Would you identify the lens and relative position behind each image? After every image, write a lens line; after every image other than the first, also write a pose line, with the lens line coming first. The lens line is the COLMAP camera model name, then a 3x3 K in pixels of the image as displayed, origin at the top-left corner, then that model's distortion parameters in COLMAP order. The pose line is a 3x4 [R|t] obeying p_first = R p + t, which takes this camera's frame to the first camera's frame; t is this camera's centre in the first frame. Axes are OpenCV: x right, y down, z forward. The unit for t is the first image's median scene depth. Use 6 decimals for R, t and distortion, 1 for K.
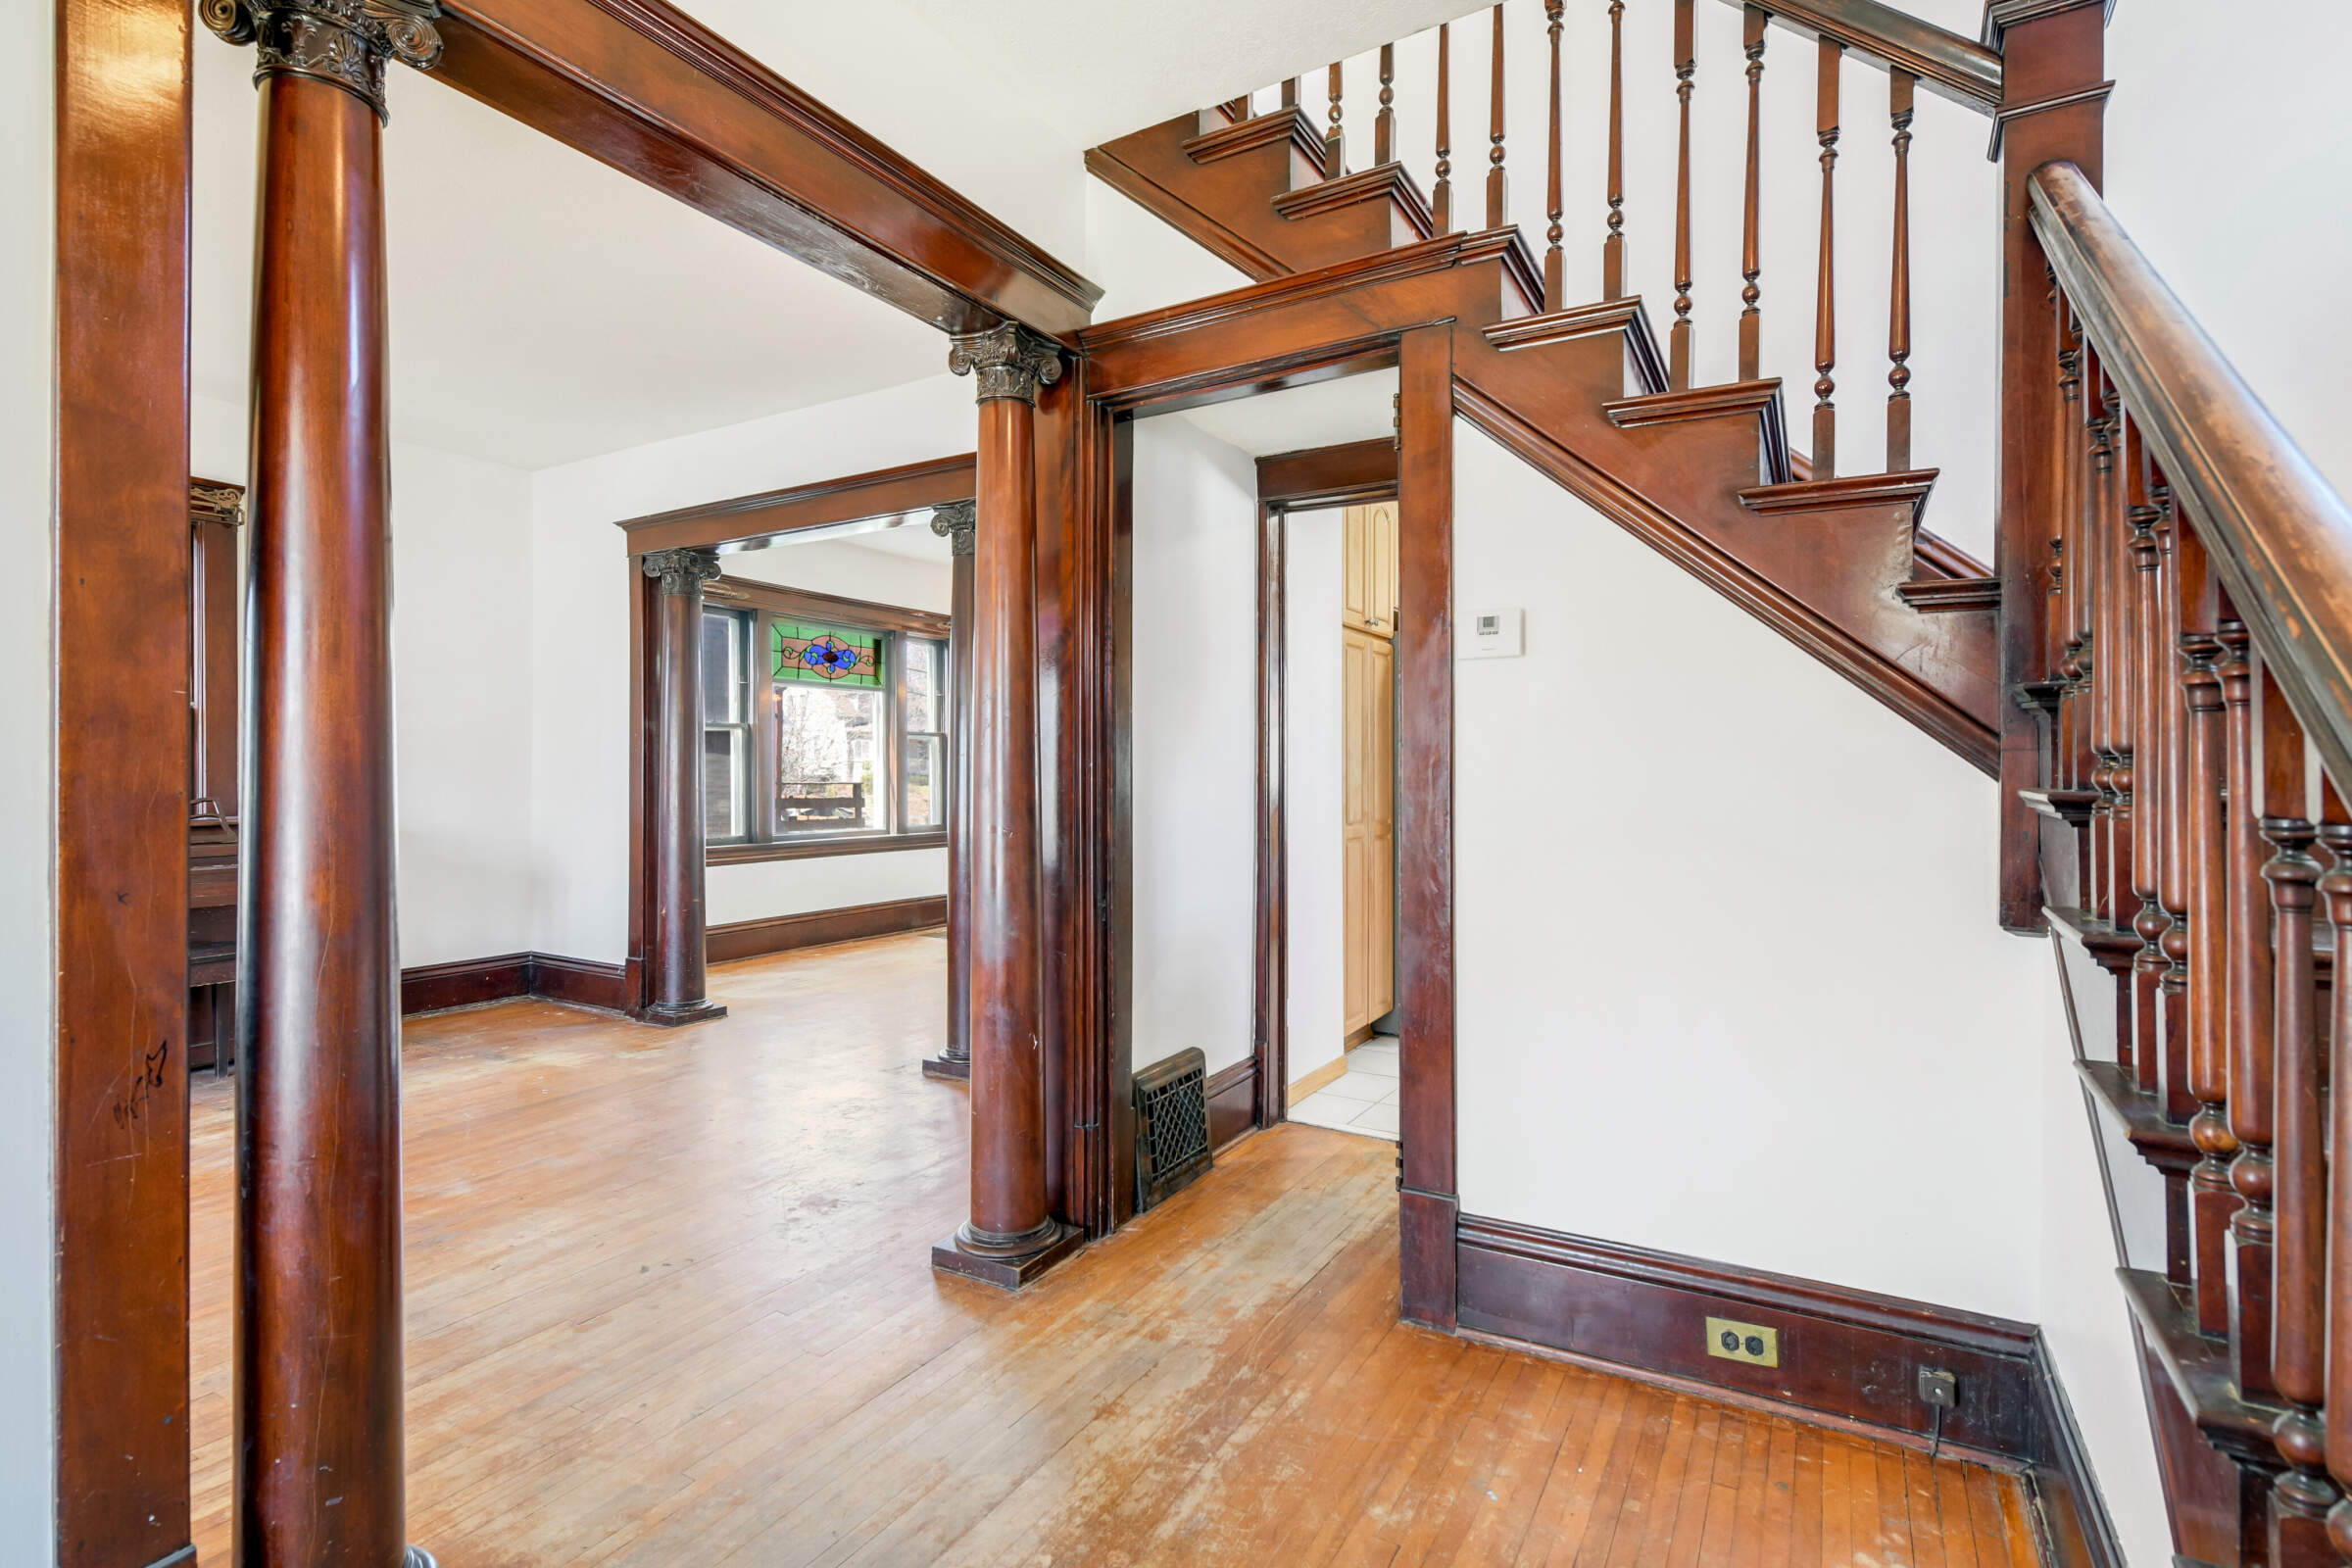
lens RADIAL K [[1109.0, 0, 1159.8], [0, 1109.0, 803.9], [0, 0, 1]] dist [-0.001375, -0.000530]
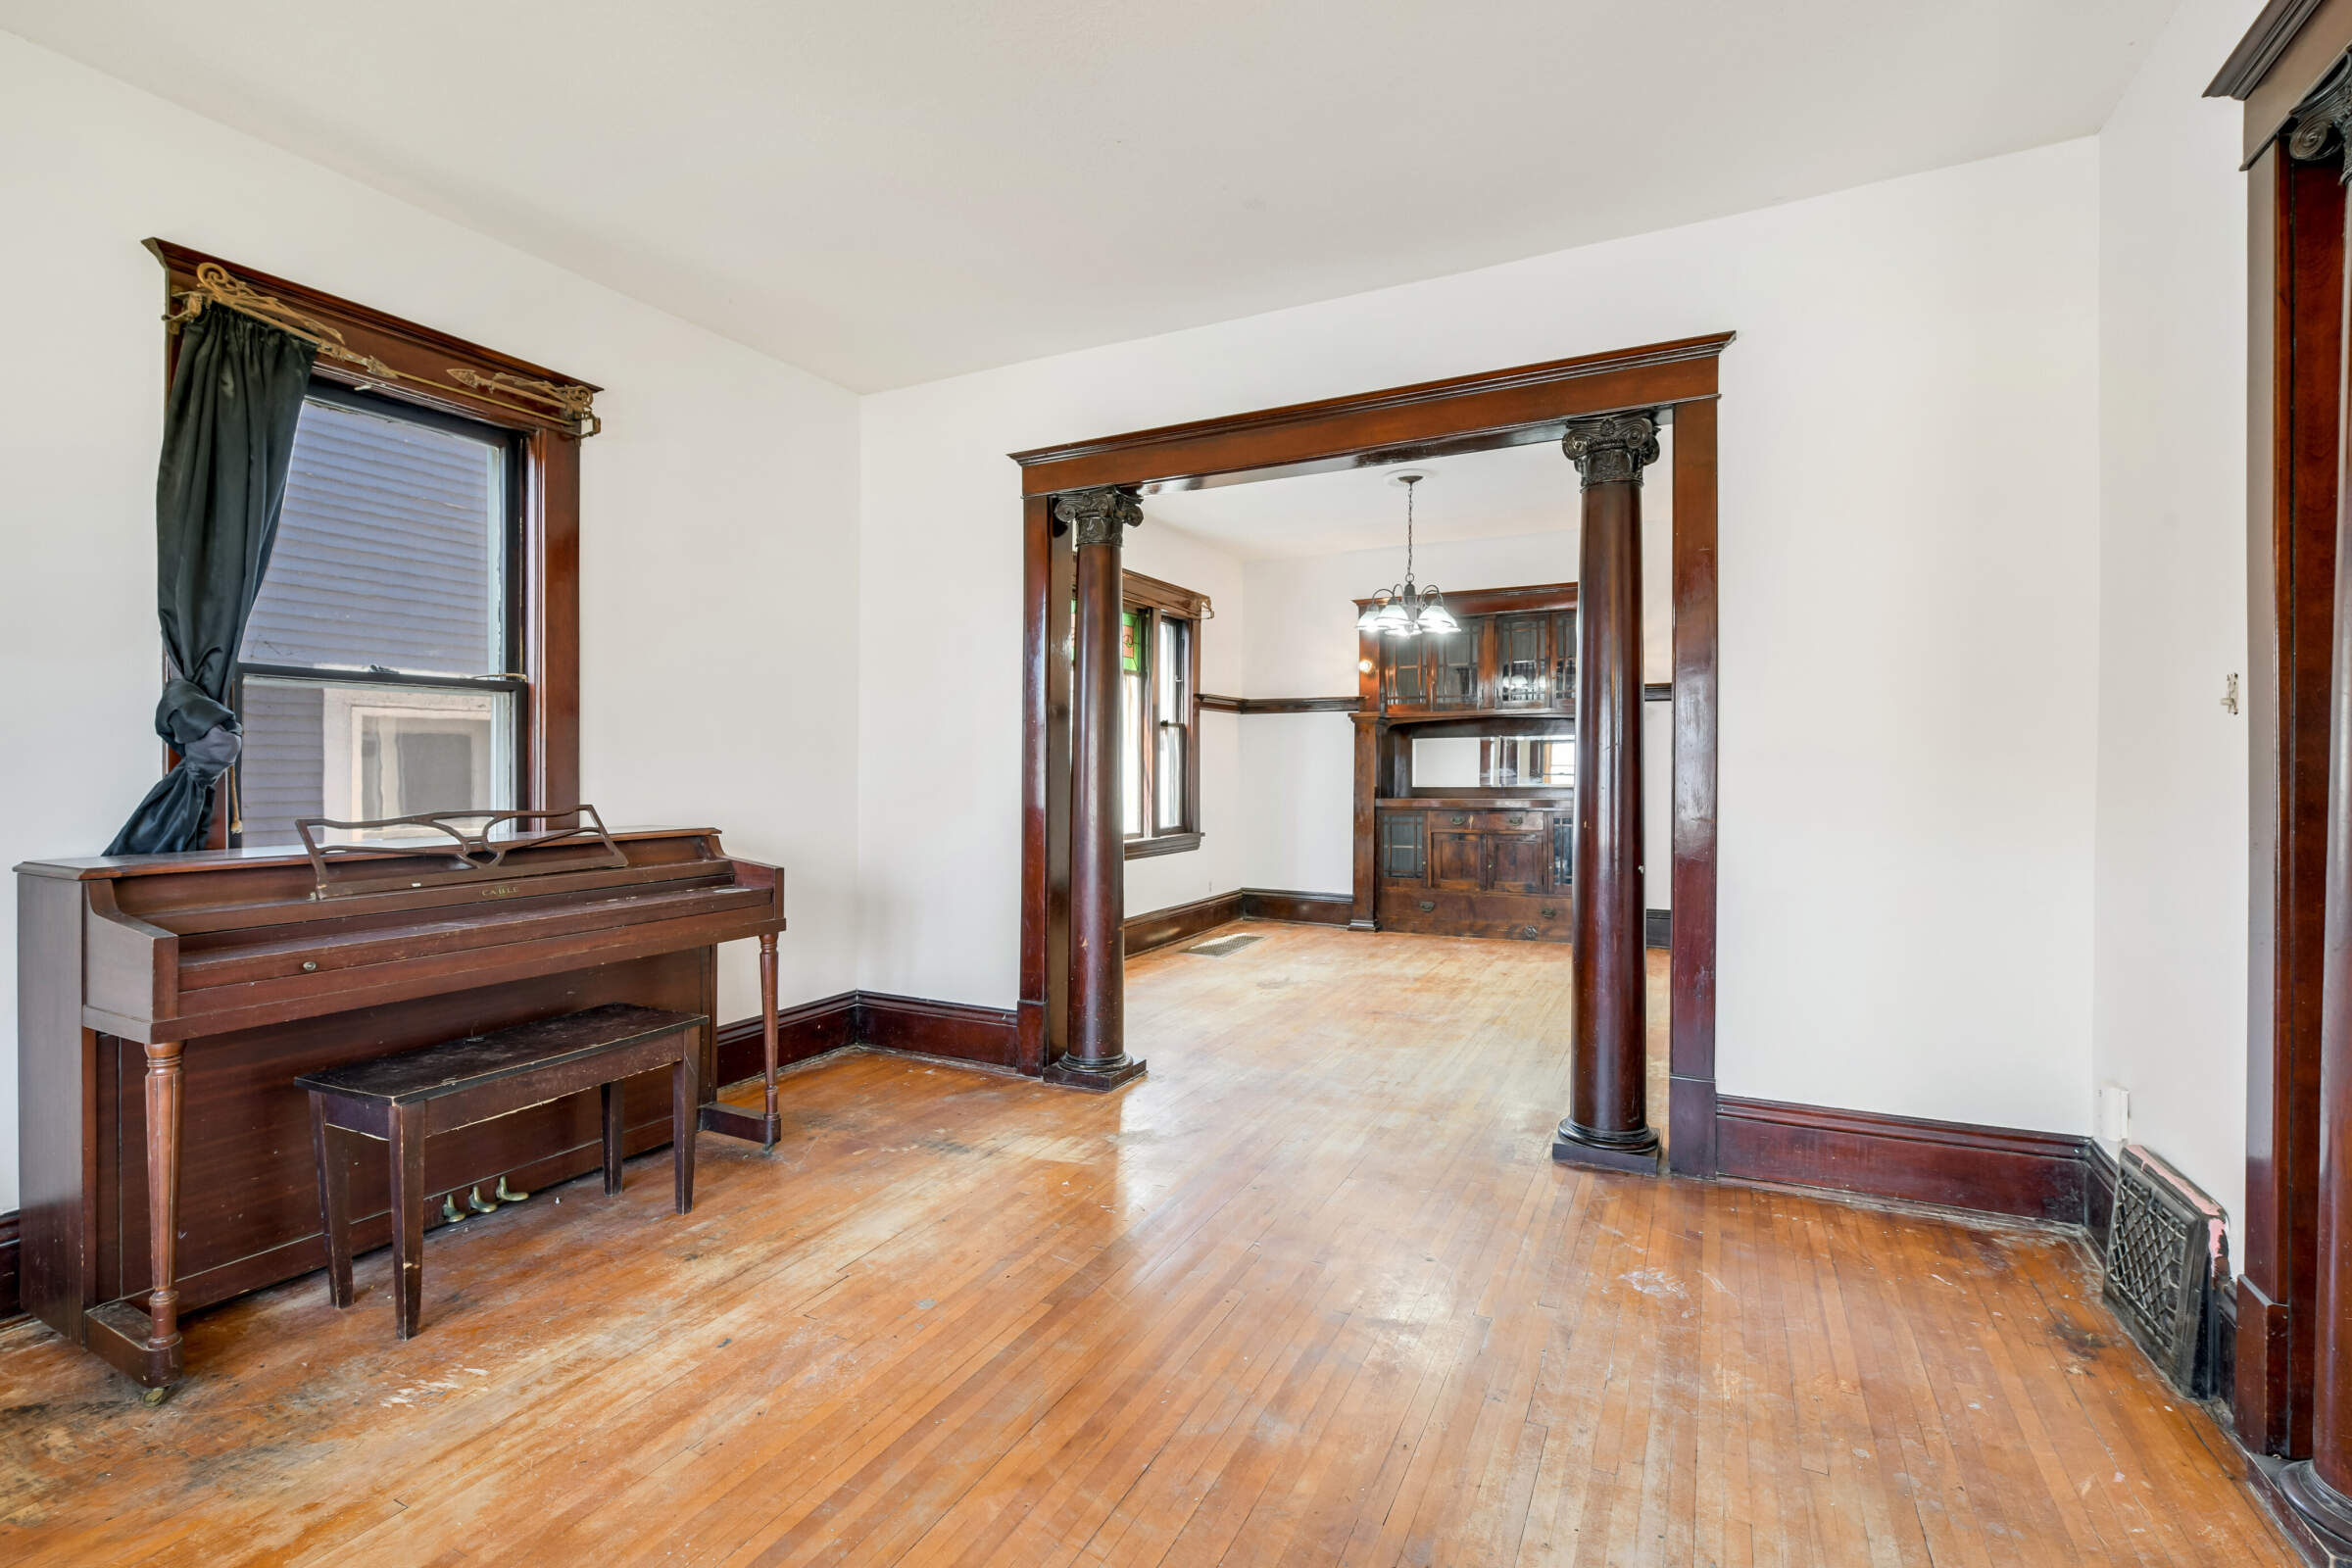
lens RADIAL K [[1075.3, 0, 1174.7], [0, 1075.3, 801.0], [0, 0, 1]] dist [-0.001345, -0.001021]
pose [[0.998185, -0.005835, 0.059940, -0.414693], [0.005467, 0.999965, 0.006295, -0.009621], [-0.059975, -0.005956, 0.998182, 0.220719]]
